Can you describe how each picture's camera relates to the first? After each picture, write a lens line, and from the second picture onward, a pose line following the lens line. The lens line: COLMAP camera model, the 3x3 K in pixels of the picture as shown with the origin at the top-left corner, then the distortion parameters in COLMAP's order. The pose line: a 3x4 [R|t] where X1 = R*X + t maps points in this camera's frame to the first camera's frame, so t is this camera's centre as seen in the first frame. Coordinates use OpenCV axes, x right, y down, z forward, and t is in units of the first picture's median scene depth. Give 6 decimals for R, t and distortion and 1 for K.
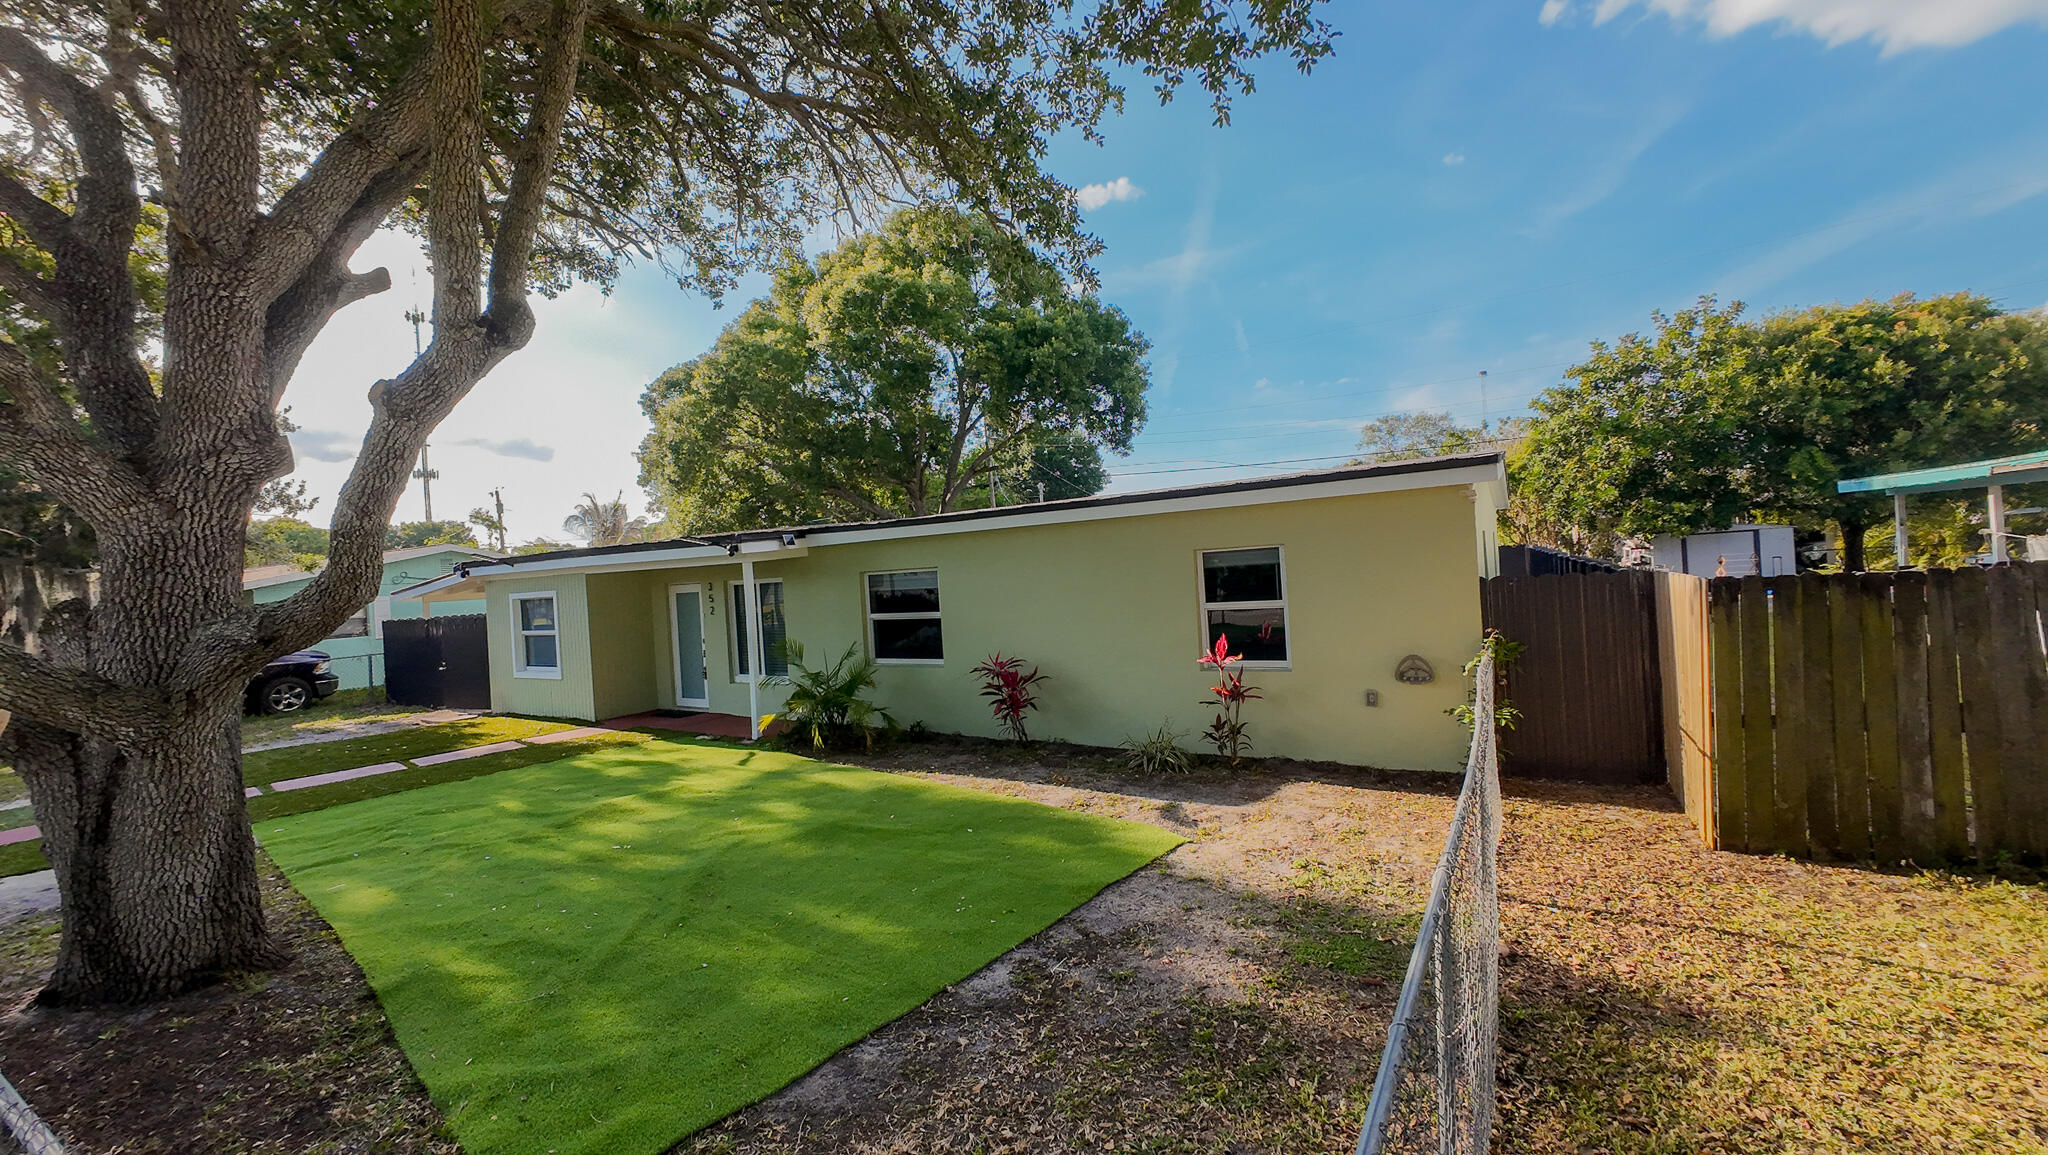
lens RADIAL K [[788.3, 0, 1024.0], [0, 788.3, 577.5], [0, 0, 1]] dist [-0.010896, 0.000045]
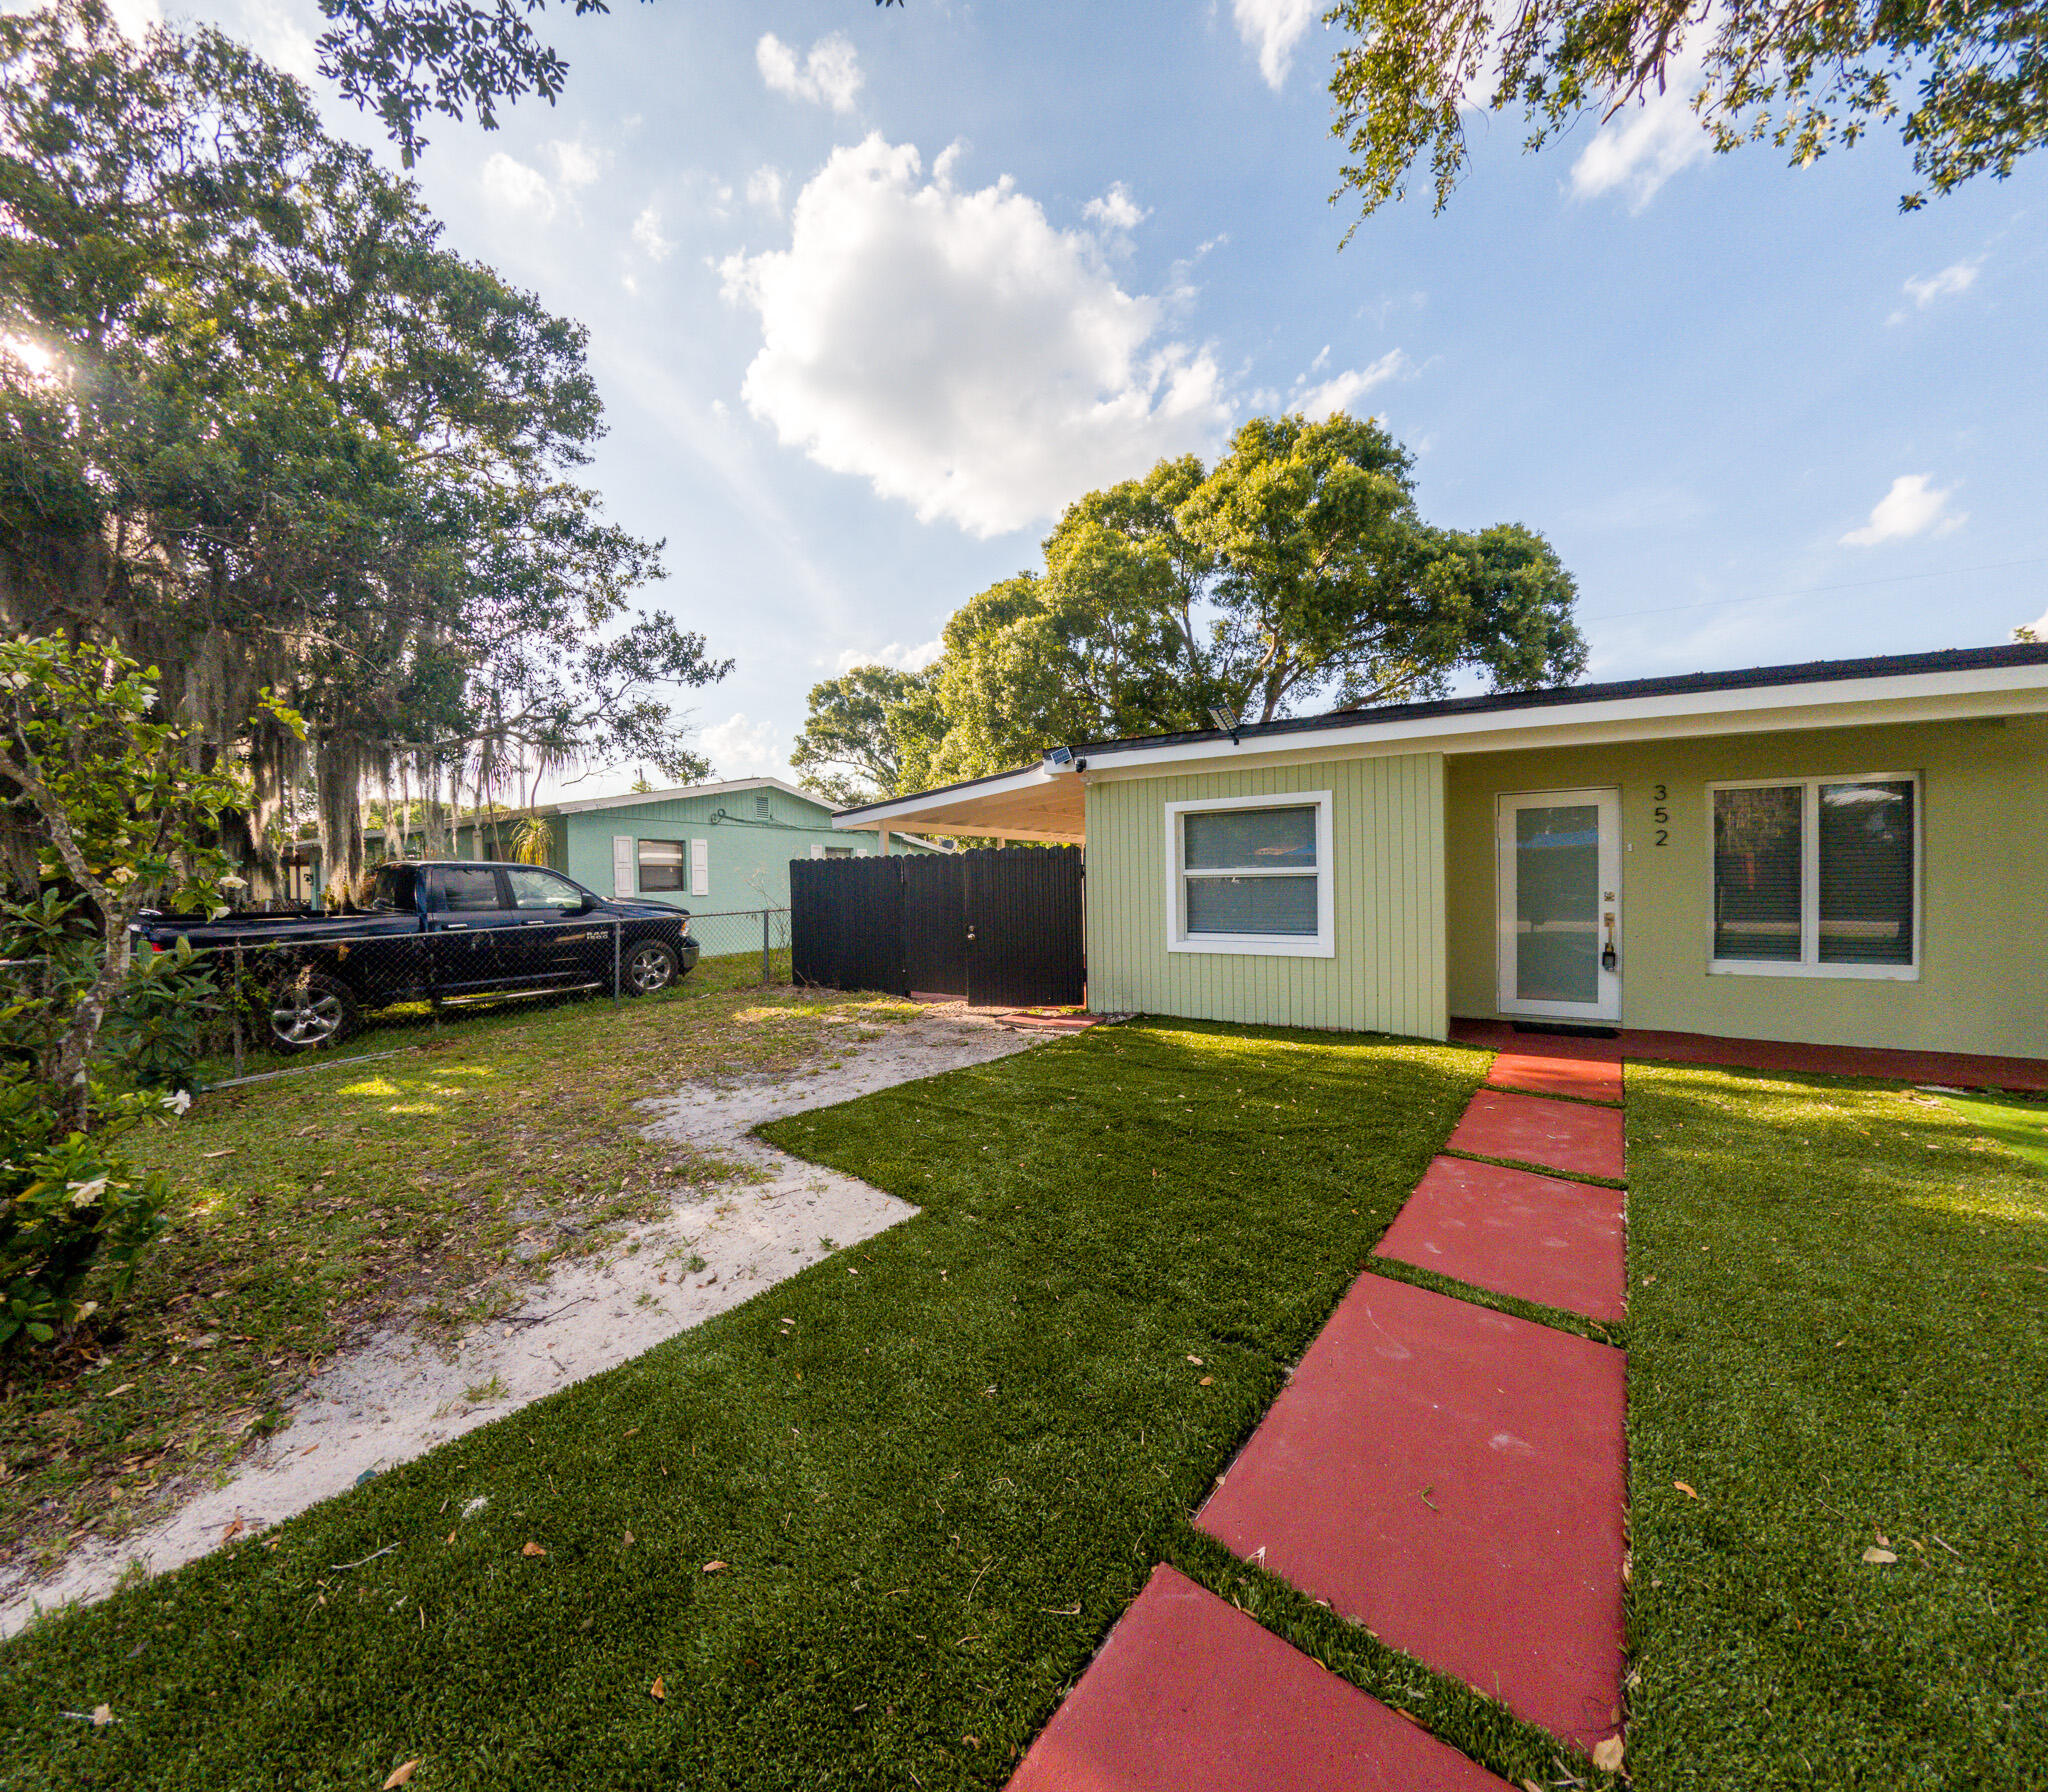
lens RADIAL K [[724.2, 0, 1032.8], [0, 724.2, 885.3], [0, 0, 1]] dist [-0.035420, -0.000047]
pose [[0.999139, 0.037431, -0.017867, -0.784006], [-0.037386, 0.999297, 0.002847, 0.087477], [0.017961, -0.002176, 0.999836, 0.508231]]
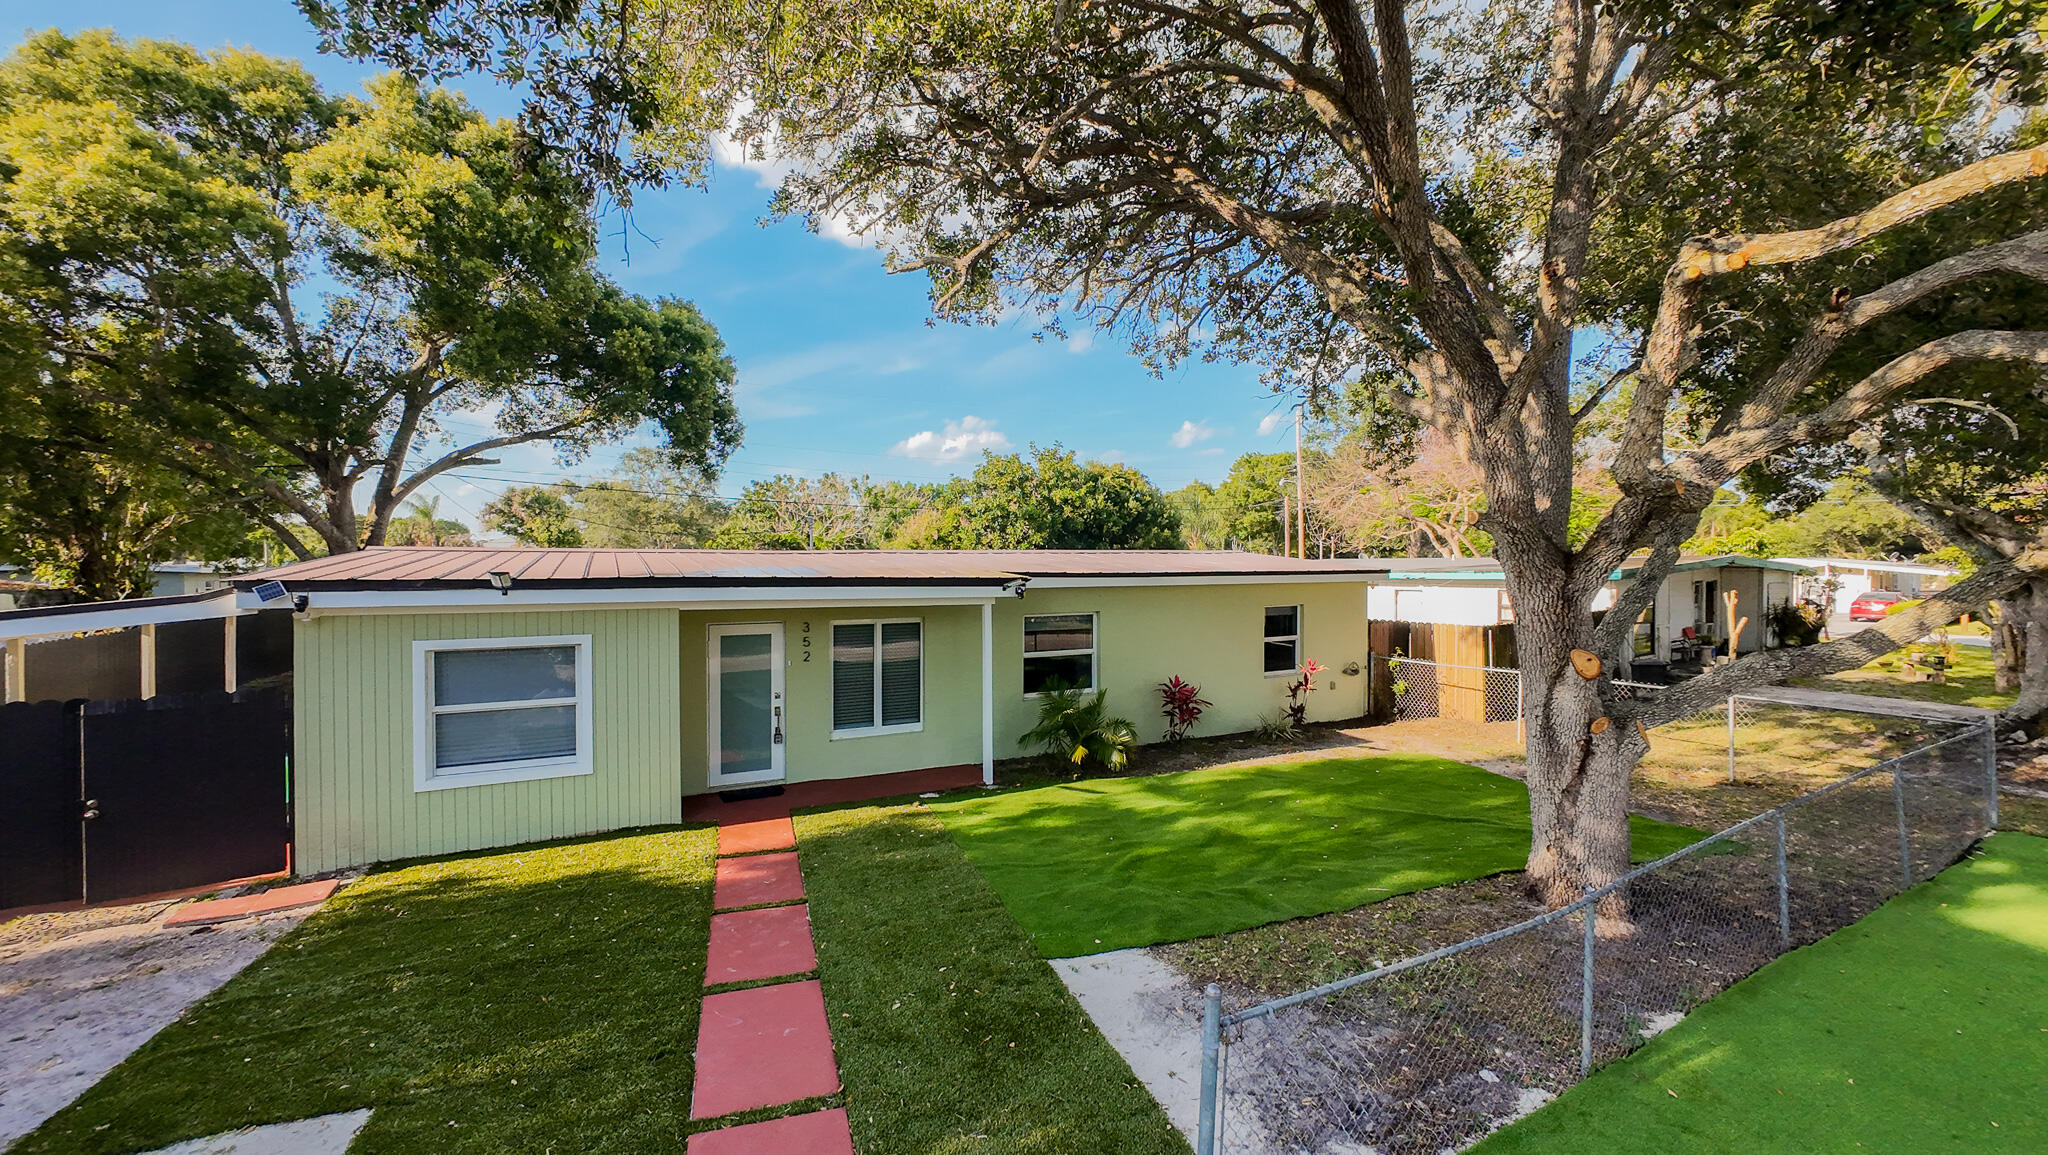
lens RADIAL K [[788.3, 0, 1024.0], [0, 788.3, 577.5], [0, 0, 1]] dist [-0.010896, 0.000045]
pose [[0.537431, 0.049126, 0.841875, -0.946088], [-0.012246, 0.998651, -0.050456, -0.001772], [-0.843219, 0.016807, 0.537308, 0.354262]]
